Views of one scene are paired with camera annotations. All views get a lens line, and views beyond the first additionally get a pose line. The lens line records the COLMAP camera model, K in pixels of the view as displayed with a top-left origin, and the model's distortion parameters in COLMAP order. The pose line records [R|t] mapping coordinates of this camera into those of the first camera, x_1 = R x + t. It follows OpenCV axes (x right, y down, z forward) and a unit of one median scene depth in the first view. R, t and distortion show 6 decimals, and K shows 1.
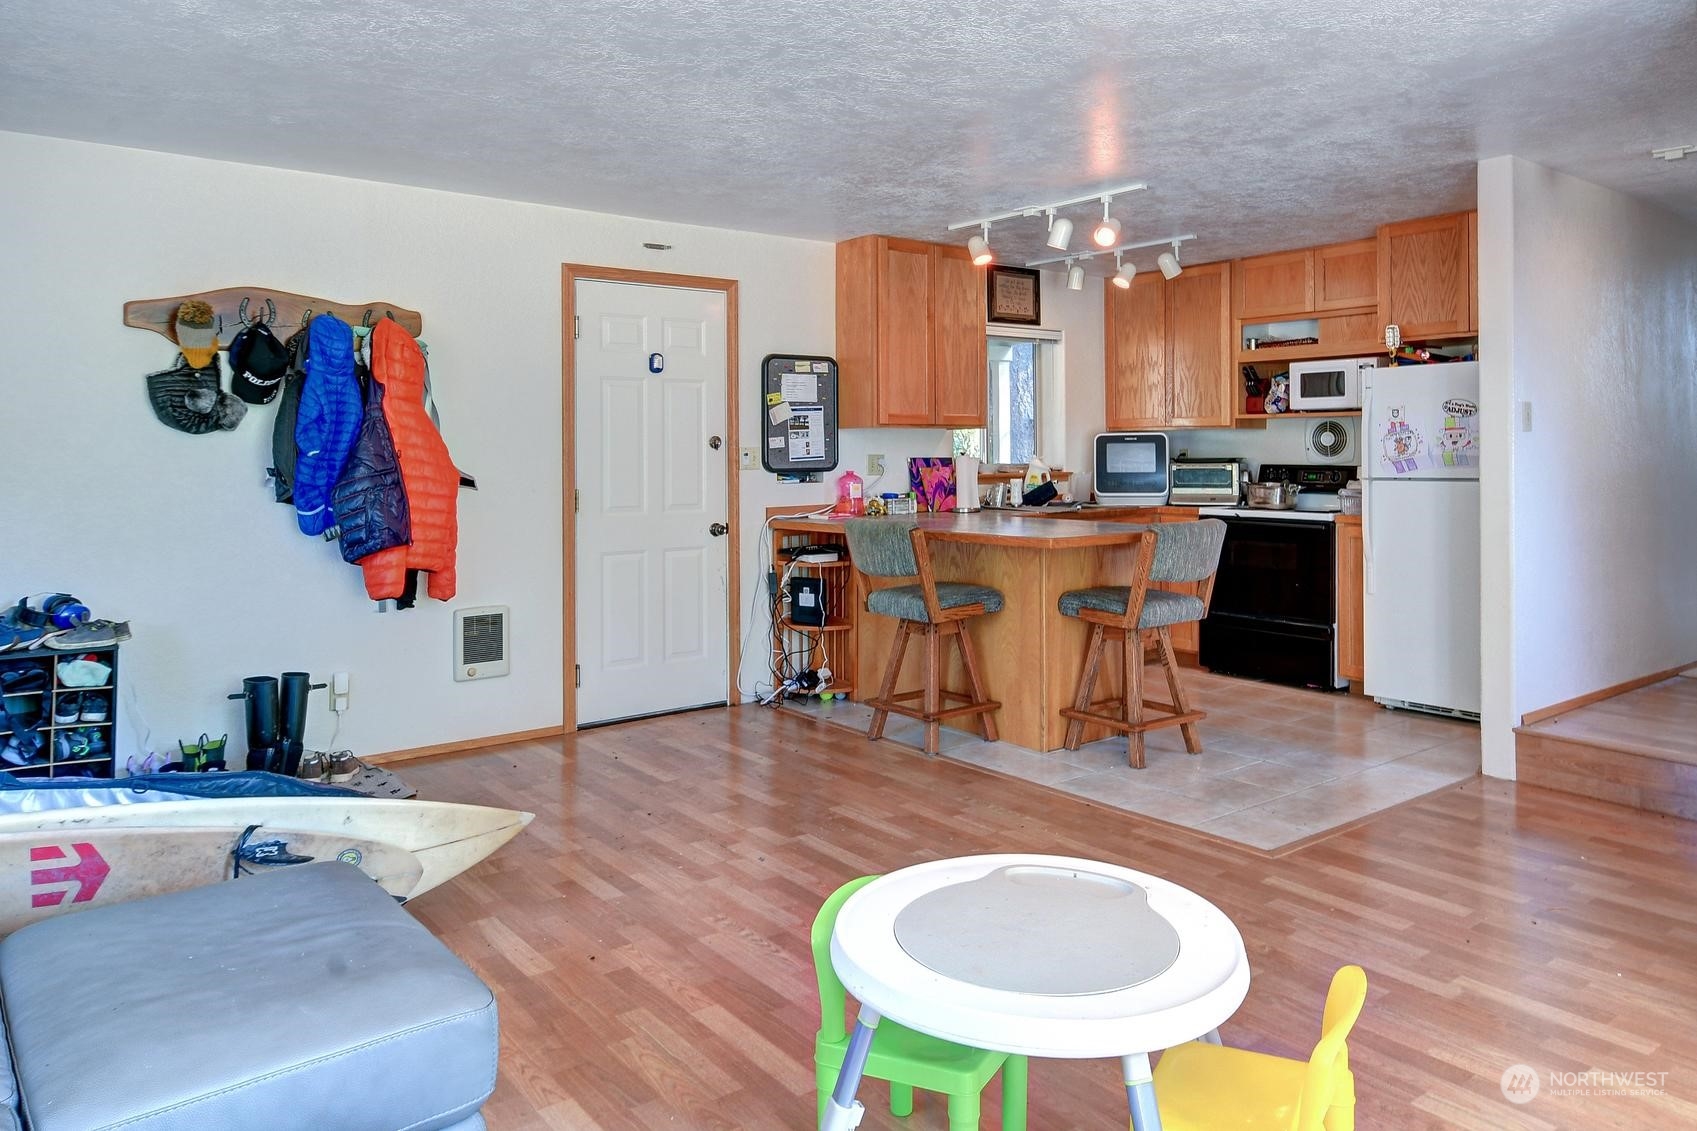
lens RADIAL K [[1160.7, 0, 827.0], [0, 1160.7, 428.3], [0, 0, 1]] dist [0.000854, -0.001060]
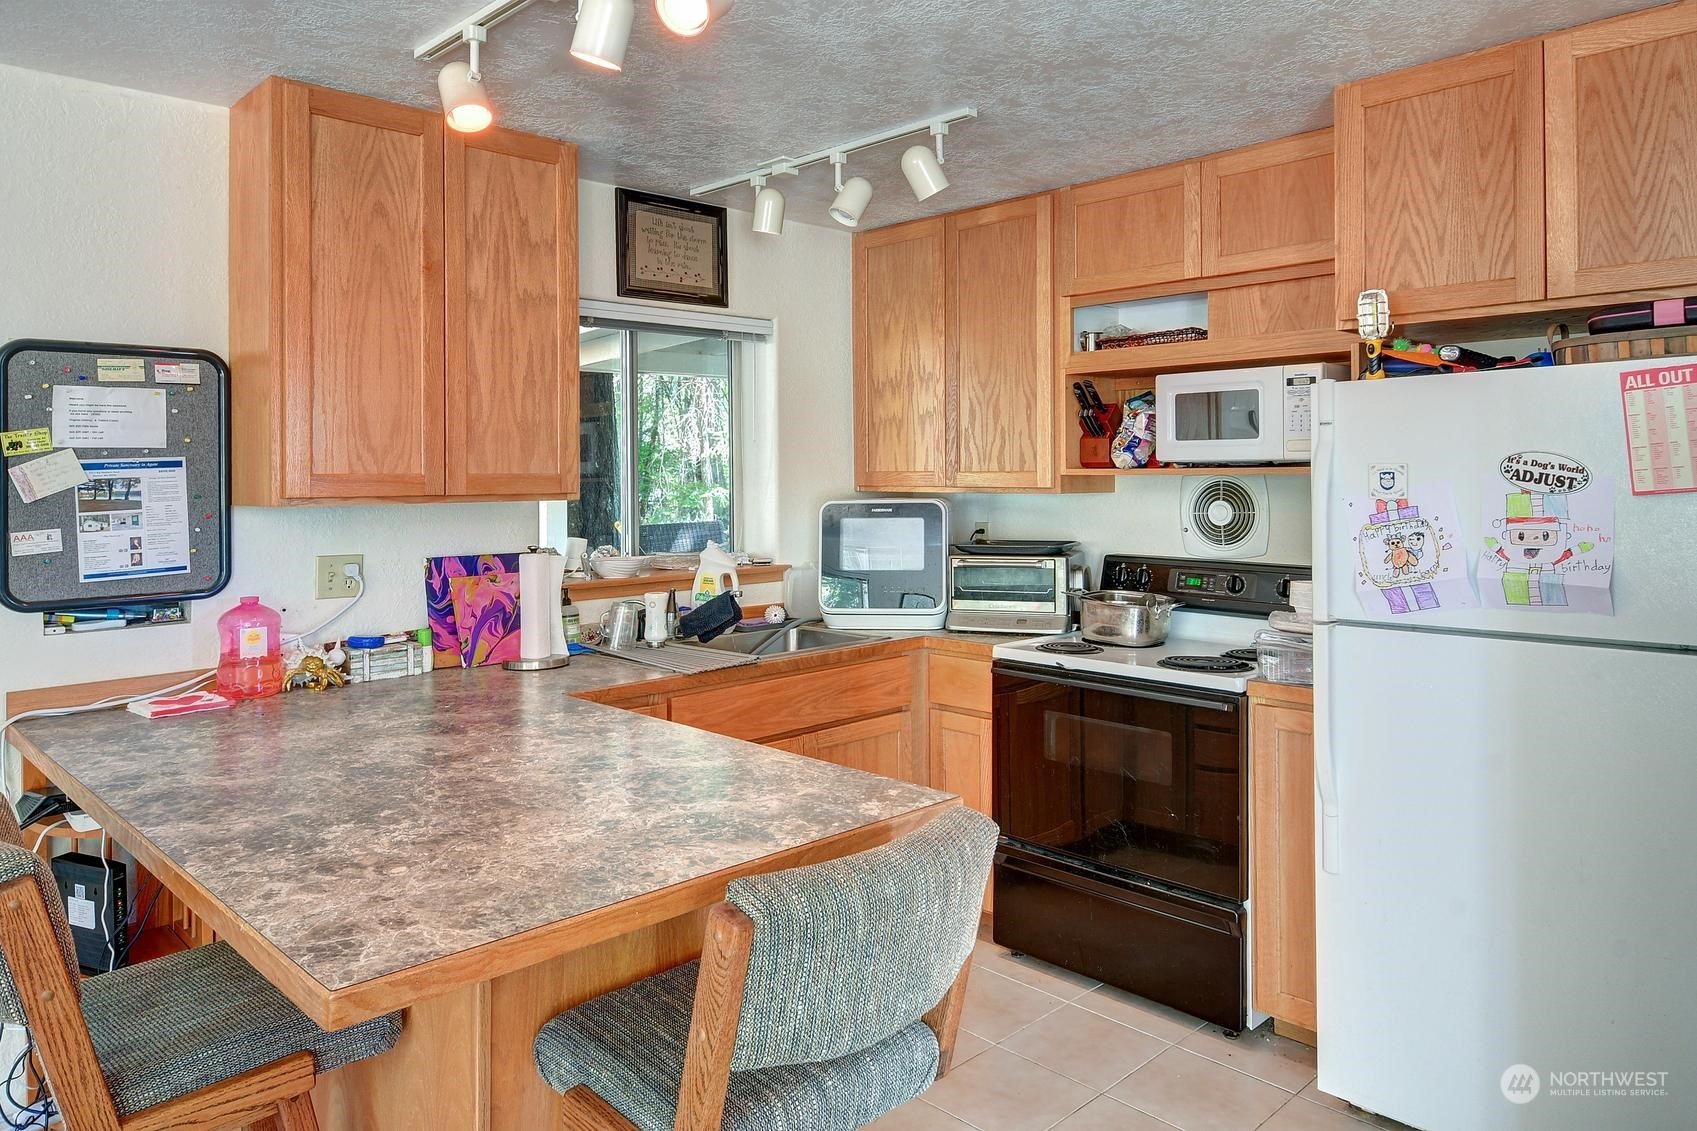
lens RADIAL K [[1138.3, 0, 850.2], [0, 1138.3, 451.1], [0, 0, 1]] dist [0.004507, 0.001603]
pose [[0.991381, 0.000714, 0.131006, 0.188602], [-0.000361, 0.999996, -0.002718, -0.019435], [-0.131008, 0.002648, 0.991378, 0.494331]]
